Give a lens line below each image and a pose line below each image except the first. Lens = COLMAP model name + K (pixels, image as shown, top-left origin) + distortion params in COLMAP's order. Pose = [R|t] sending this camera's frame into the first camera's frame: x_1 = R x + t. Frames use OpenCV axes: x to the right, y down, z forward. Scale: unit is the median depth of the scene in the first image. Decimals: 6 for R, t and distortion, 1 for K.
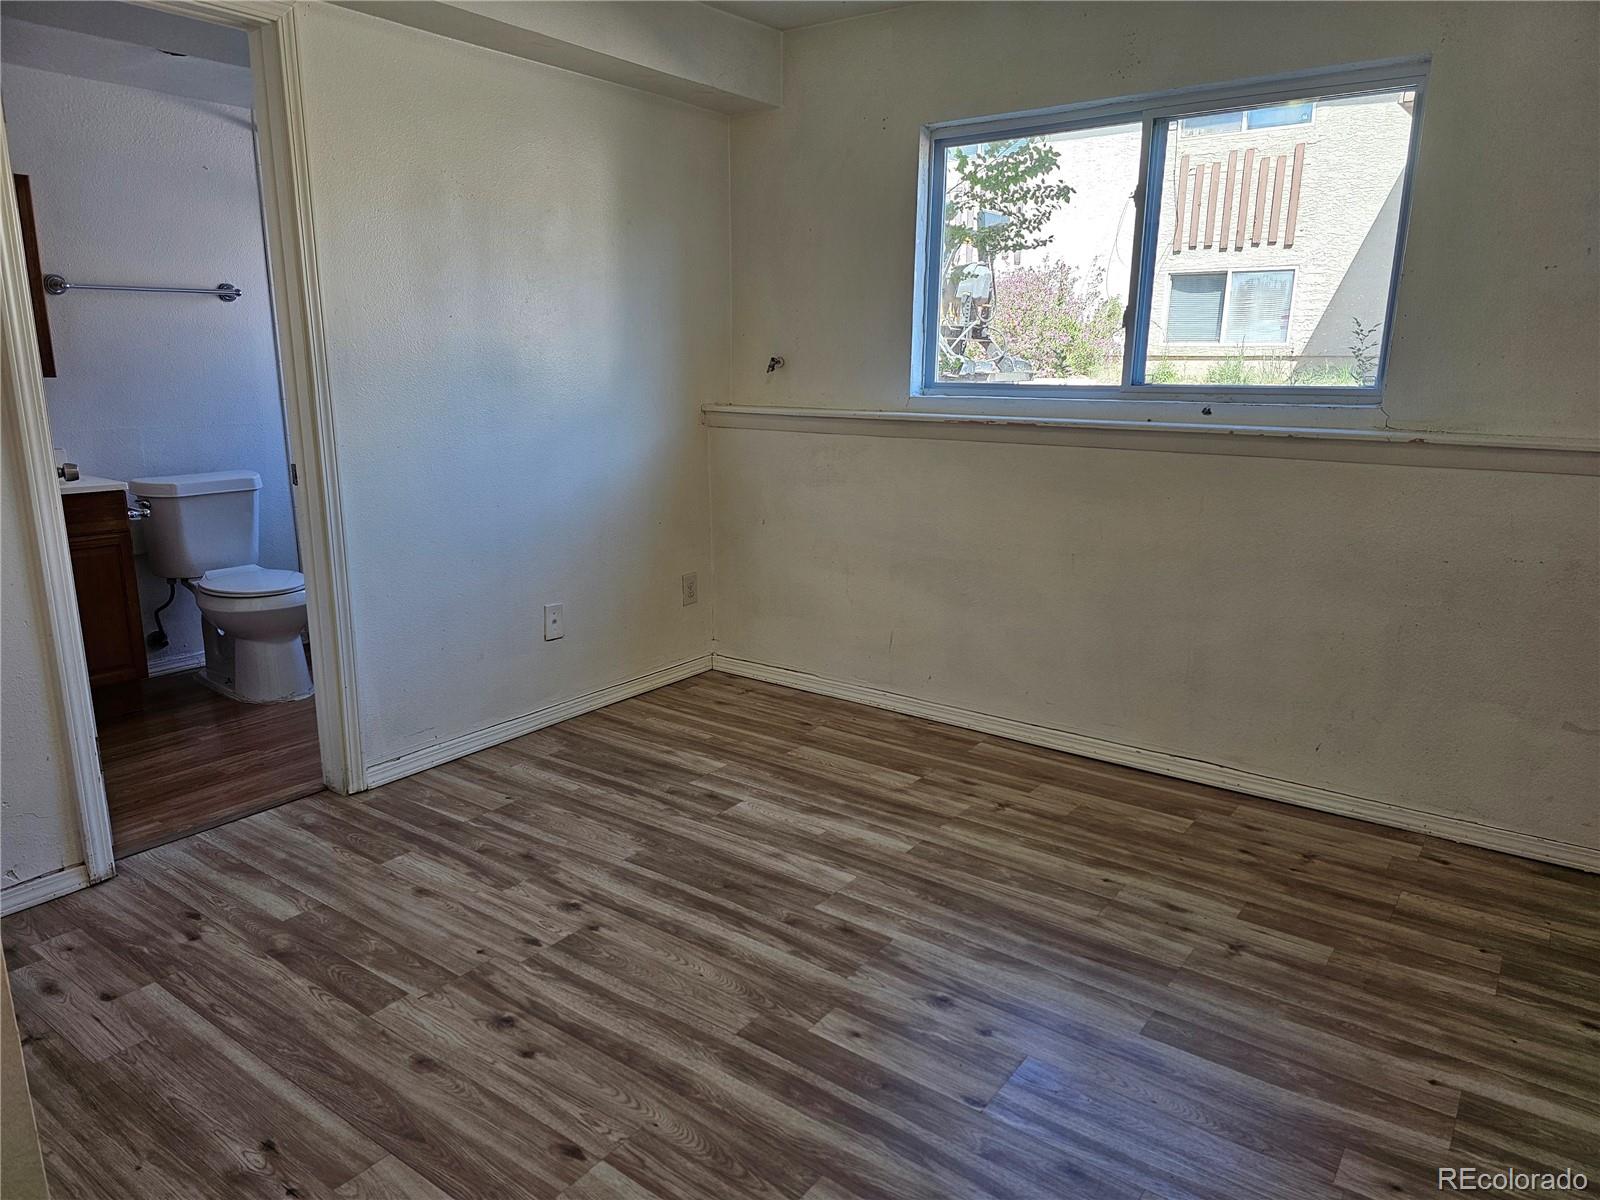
lens RADIAL K [[1059.6, 0, 794.0], [0, 1059.6, 607.0], [0, 0, 1]] dist [0.005203, -0.002149]
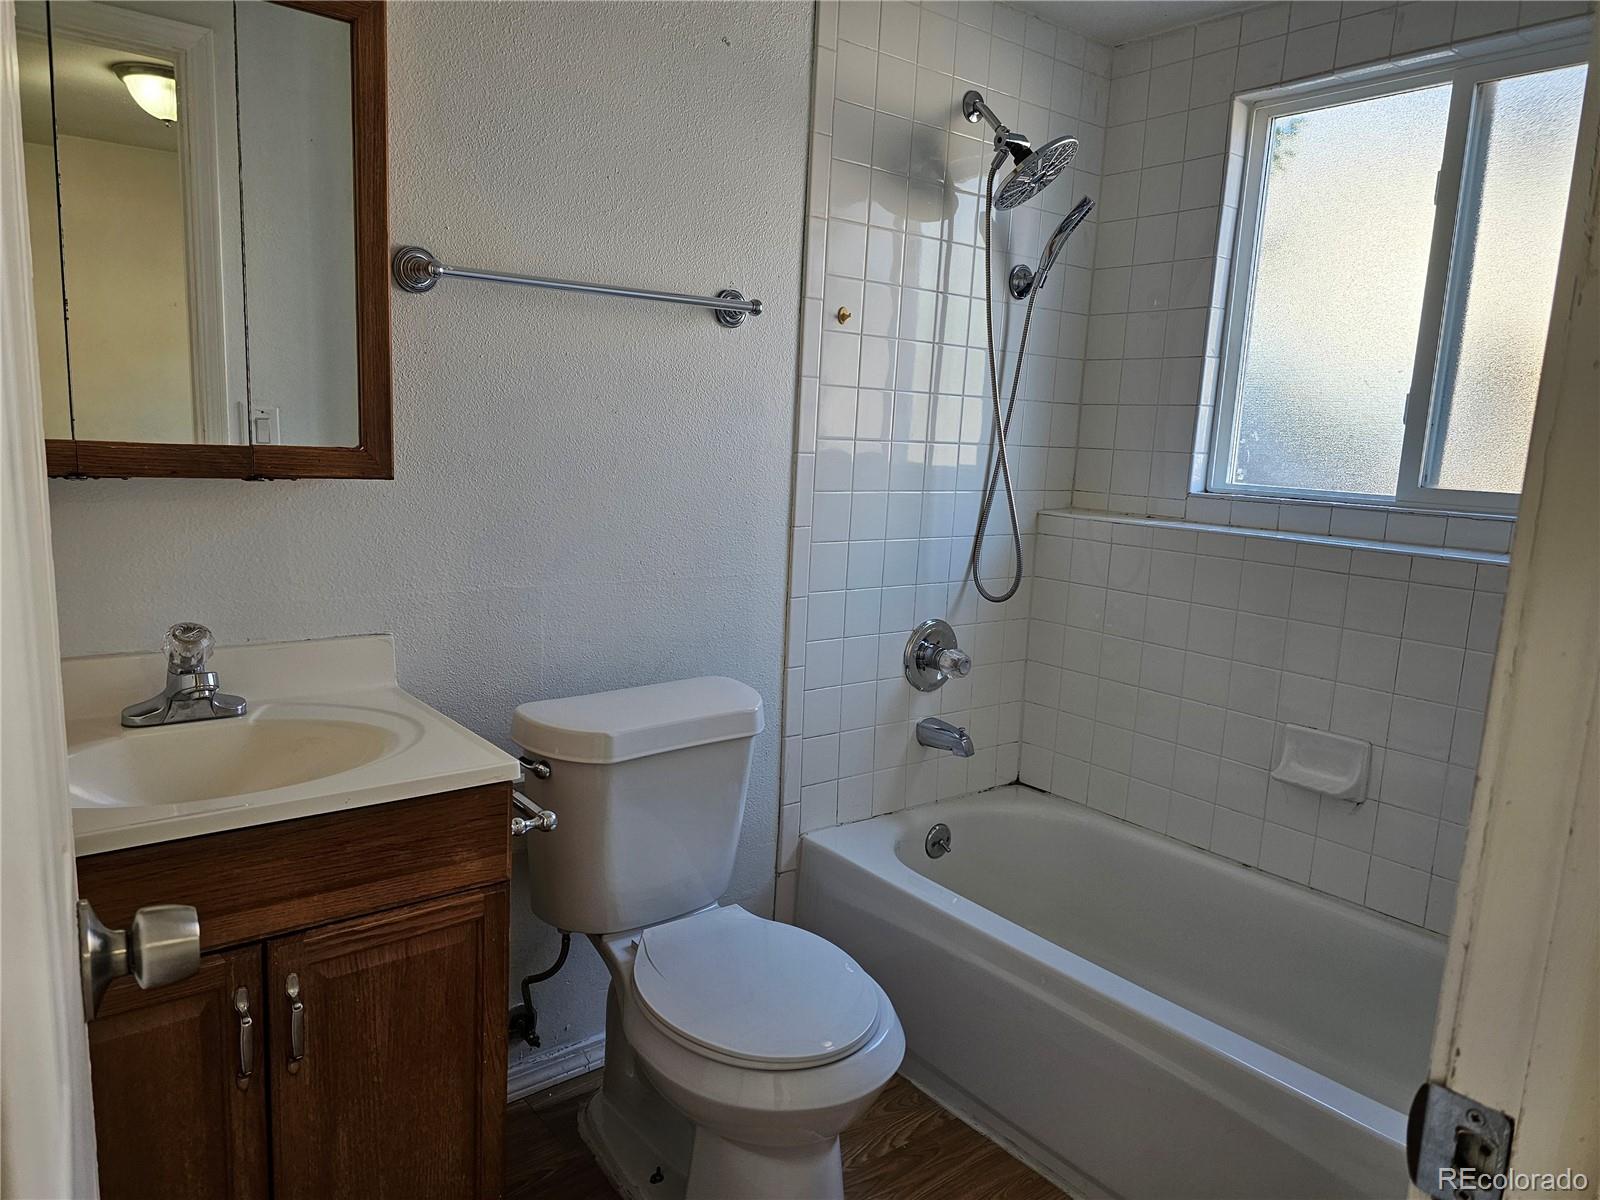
lens RADIAL K [[1059.6, 0, 784.0], [0, 1059.6, 599.6], [0, 0, 1]] dist [0.005203, -0.002149]
pose [[0.963161, 0.077260, -0.257590, -0.119184], [-0.095095, 0.993806, -0.057497, -0.044281], [0.251553, 0.079874, 0.964542, 0.175401]]
